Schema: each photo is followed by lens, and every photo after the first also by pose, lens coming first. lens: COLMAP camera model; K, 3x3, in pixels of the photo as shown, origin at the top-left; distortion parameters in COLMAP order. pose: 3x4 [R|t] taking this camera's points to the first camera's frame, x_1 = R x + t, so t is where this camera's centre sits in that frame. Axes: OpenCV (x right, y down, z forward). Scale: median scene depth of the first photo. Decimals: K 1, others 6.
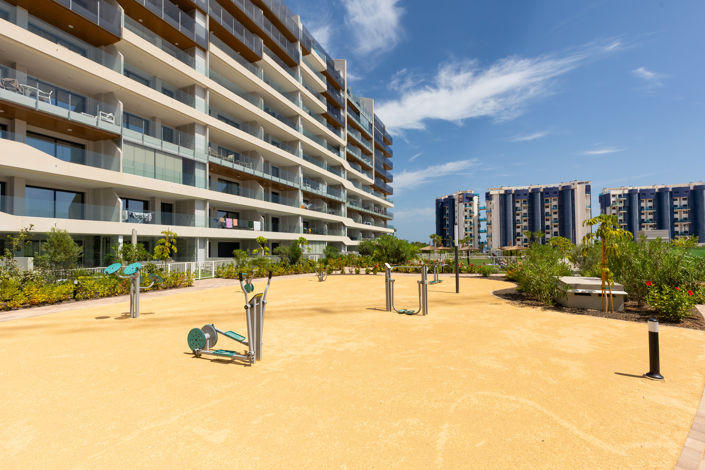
lens RADIAL K [[325.1, 0, 352.3], [0, 325.1, 237.3], [0, 0, 1]] dist [-0.004046, -0.000243]
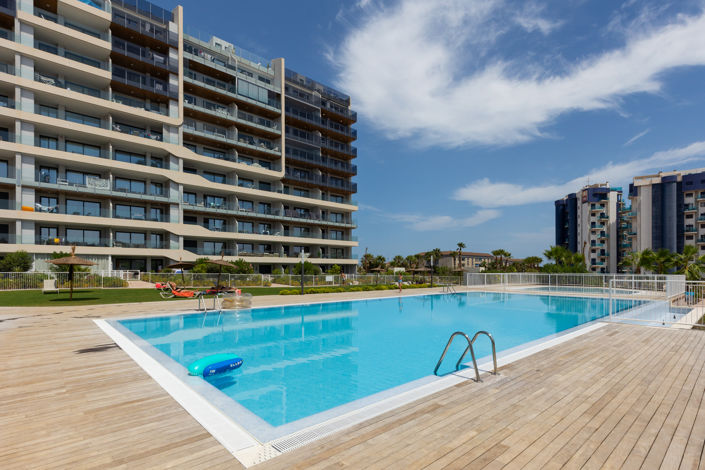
lens RADIAL K [[352.3, 0, 356.2], [0, 352.3, 267.2], [0, 0, 1]] dist [-0.006850, -0.000764]
pose [[0.902882, 0.008458, -0.429804, 0.454042], [0.002360, 0.999694, 0.024631, 0.013187], [0.429881, -0.023253, 0.902586, 0.298888]]
